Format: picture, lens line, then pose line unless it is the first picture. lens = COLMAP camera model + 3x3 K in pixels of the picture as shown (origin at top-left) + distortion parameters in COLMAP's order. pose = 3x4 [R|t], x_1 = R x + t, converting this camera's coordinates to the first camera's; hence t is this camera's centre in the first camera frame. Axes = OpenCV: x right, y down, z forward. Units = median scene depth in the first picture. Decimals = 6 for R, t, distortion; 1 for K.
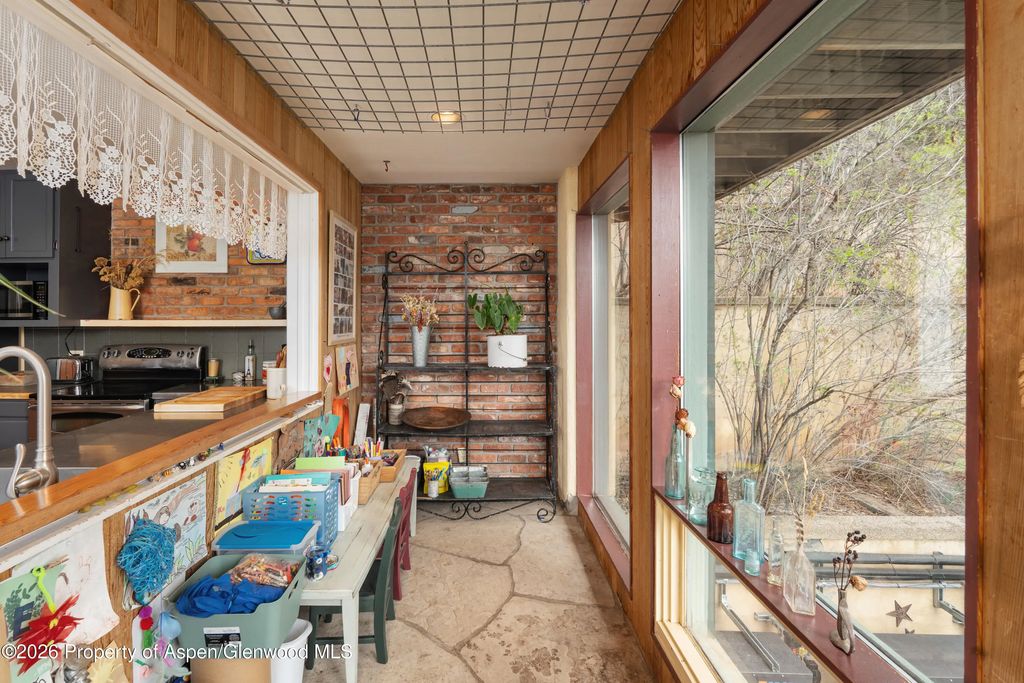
lens RADIAL K [[463.1, 0, 506.6], [0, 463.1, 307.6], [0, 0, 1]] dist [-0.003348, -0.000261]
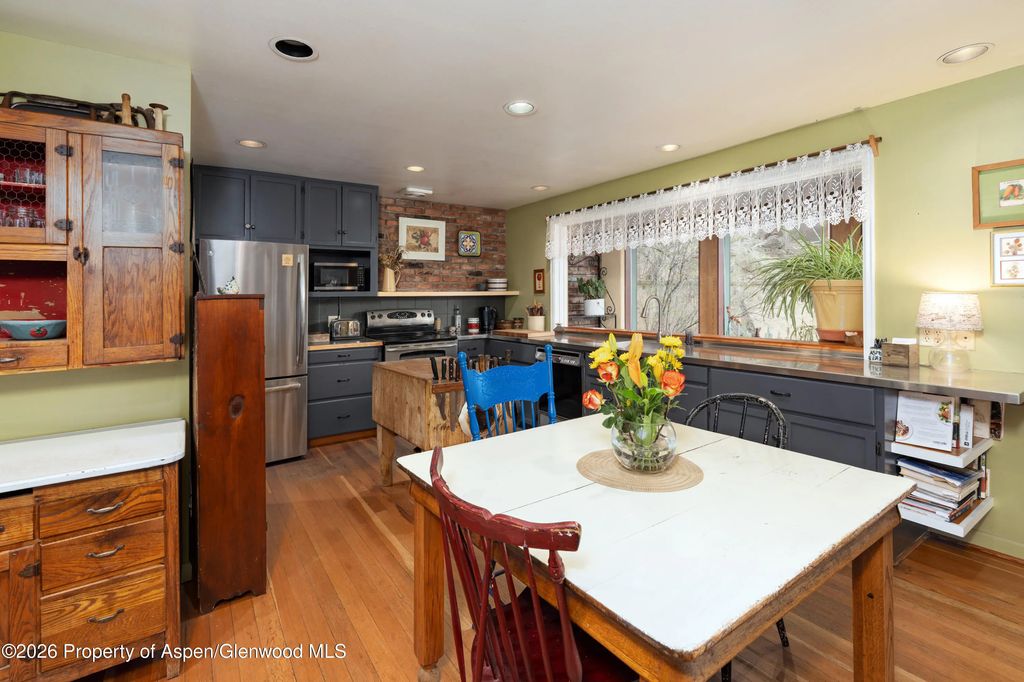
lens RADIAL K [[476.7, 0, 517.9], [0, 476.7, 279.9], [0, 0, 1]] dist [-0.000605, 0.000027]
pose [[0.802283, 0.013059, 0.596801, -1.338976], [0.014546, 0.999036, -0.041414, 0.055397], [-0.596766, 0.041907, 0.801320, -0.384517]]
